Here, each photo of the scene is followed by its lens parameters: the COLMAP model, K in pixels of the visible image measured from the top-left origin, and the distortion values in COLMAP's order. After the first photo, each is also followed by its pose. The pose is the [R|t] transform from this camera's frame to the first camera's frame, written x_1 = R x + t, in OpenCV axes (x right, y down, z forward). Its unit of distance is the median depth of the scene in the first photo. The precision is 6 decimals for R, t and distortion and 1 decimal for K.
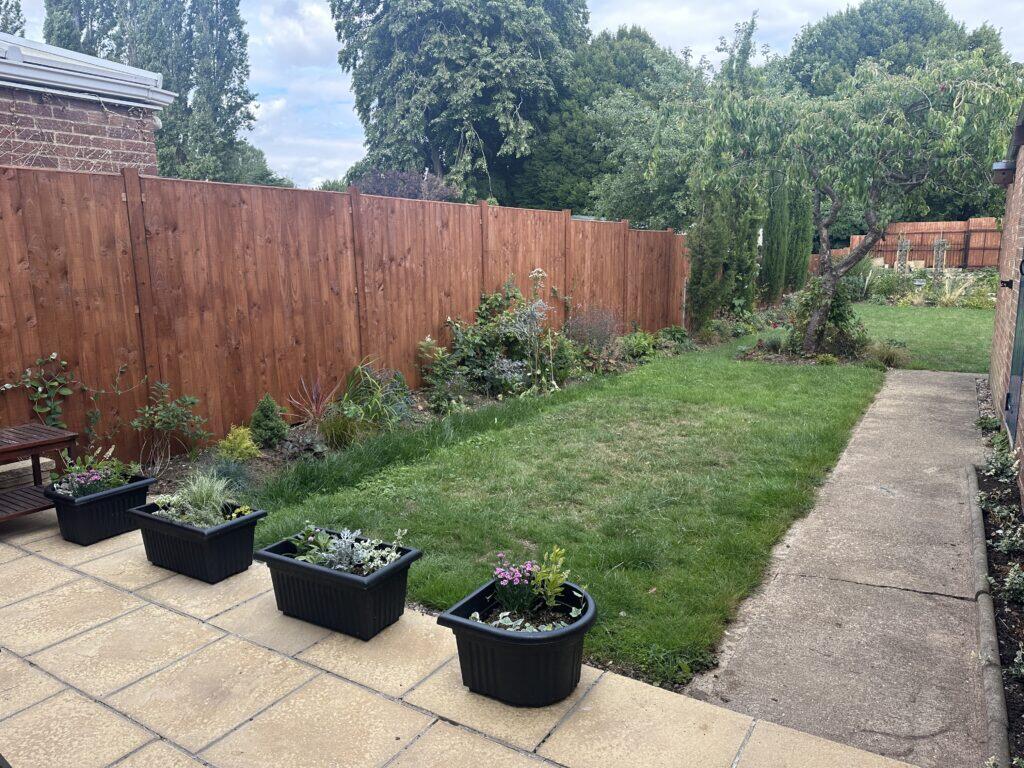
lens RADIAL K [[717.6, 0, 512.0], [0, 717.6, 384.0], [0, 0, 1]] dist [0.110801, -0.132730]
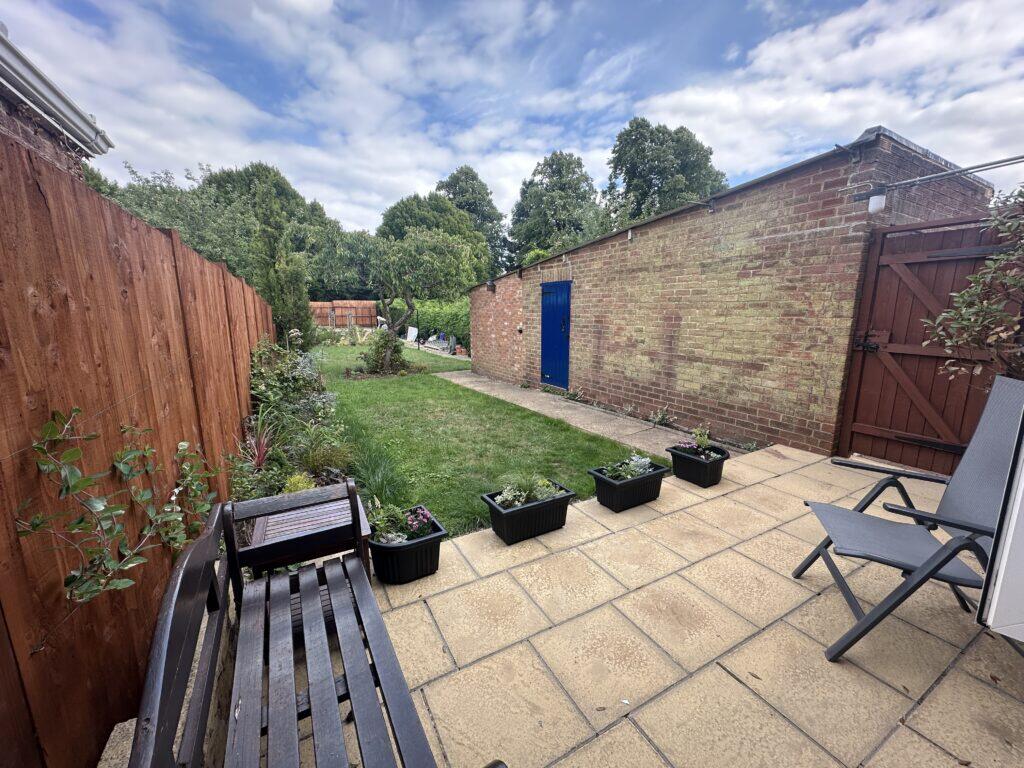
lens RADIAL K [[412.7, 0, 514.0], [0, 412.7, 379.1], [0, 0, 1]] dist [0.001060, 0.000176]
pose [[0.480703, -0.129878, 0.867212, -0.125059], [0.154795, 0.986008, 0.061865, -0.012435], [-0.863112, 0.104501, 0.494082, 0.063757]]
